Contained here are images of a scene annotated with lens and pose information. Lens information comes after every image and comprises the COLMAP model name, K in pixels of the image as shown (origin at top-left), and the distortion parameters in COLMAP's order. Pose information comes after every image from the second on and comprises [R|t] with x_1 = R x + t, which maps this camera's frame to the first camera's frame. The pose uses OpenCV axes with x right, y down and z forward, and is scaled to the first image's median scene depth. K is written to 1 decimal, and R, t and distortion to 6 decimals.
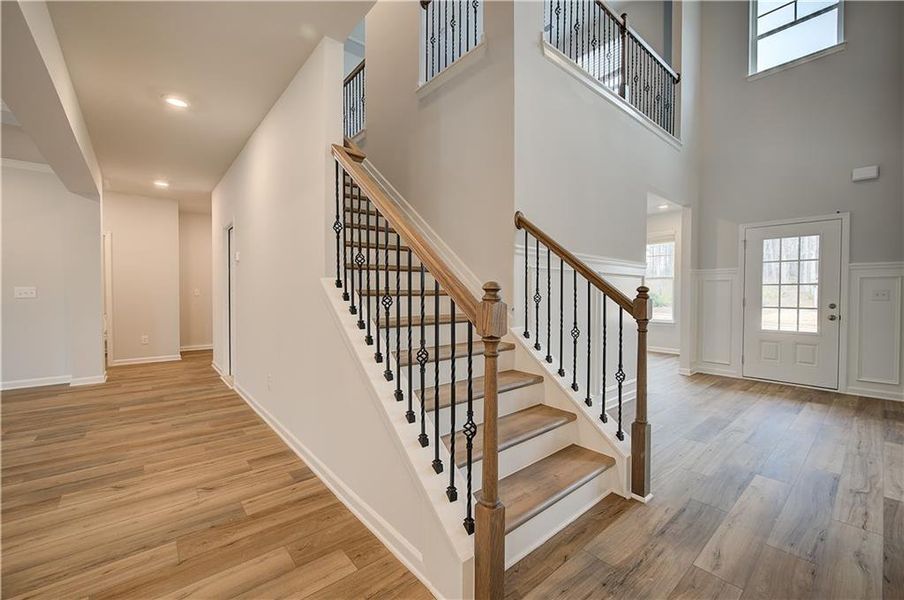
lens RADIAL K [[363.2, 0, 455.0], [0, 363.2, 298.9], [0, 0, 1]] dist [0.000510, -0.000240]
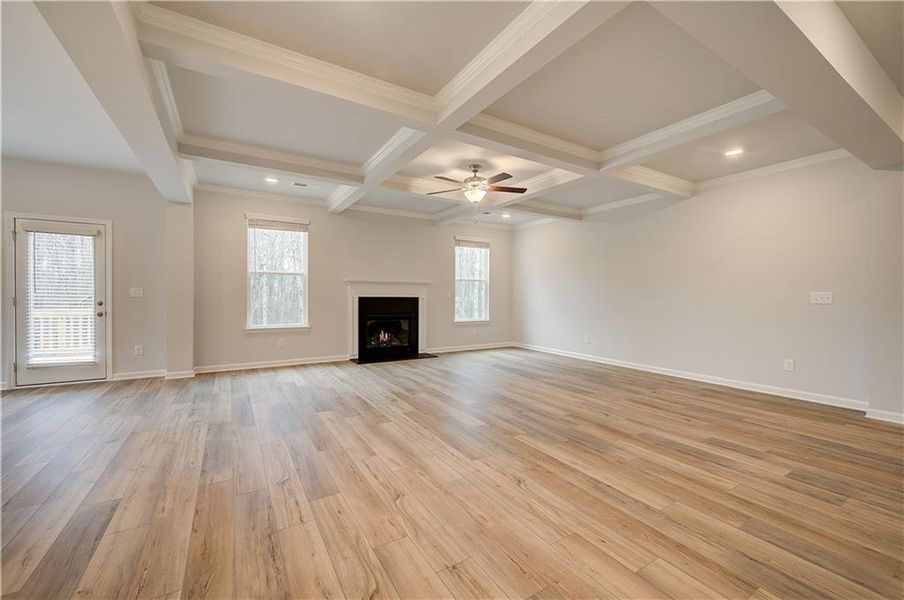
lens RADIAL K [[367.8, 0, 453.3], [0, 367.8, 300.8], [0, 0, 1]] dist [-0.000126, -0.000011]
pose [[-0.155632, 0.011893, -0.987744, -0.150684], [-0.021680, 0.999646, 0.015452, -0.005107], [0.987577, 0.023819, -0.155319, 0.260598]]
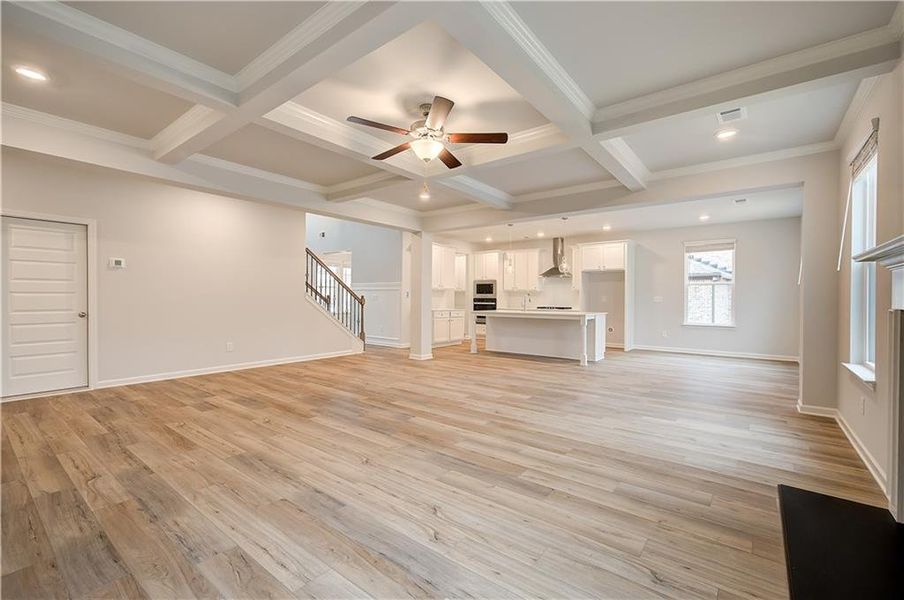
lens RADIAL K [[390.3, 0, 453.8], [0, 390.3, 299.8], [0, 0, 1]] dist [0.004284, 0.000427]
pose [[-0.200300, -0.009245, 0.979691, -2.050250], [0.006551, 0.999920, 0.010775, -0.010545], [-0.979713, 0.008576, -0.200224, 0.254474]]
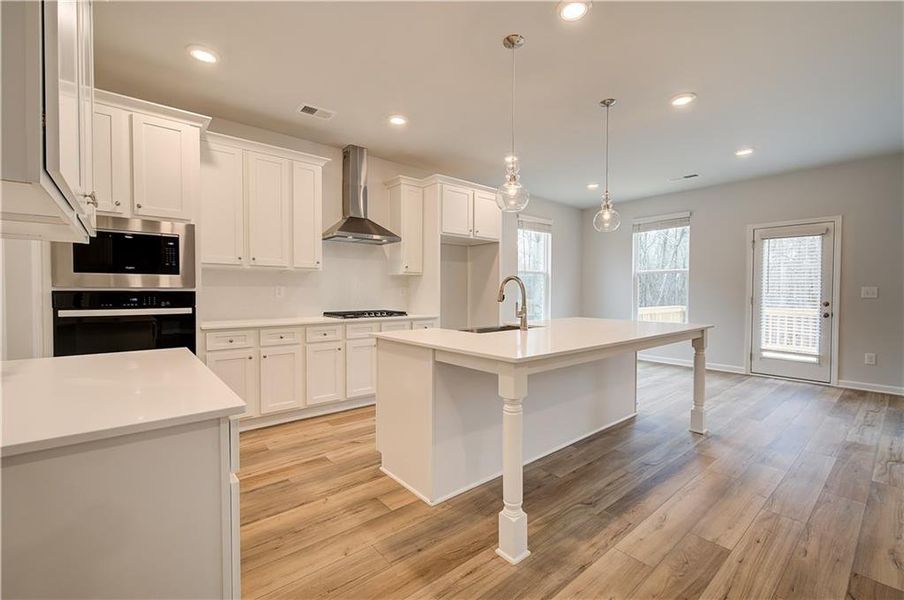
lens RADIAL K [[386.1, 0, 454.7], [0, 386.1, 298.5], [0, 0, 1]] dist [0.001470, 0.000214]
pose [[-0.999971, -0.005855, 0.004813, 0.003910], [-0.005692, 0.999431, 0.033239, -0.003723], [-0.005005, 0.033210, -0.999436, 0.158097]]
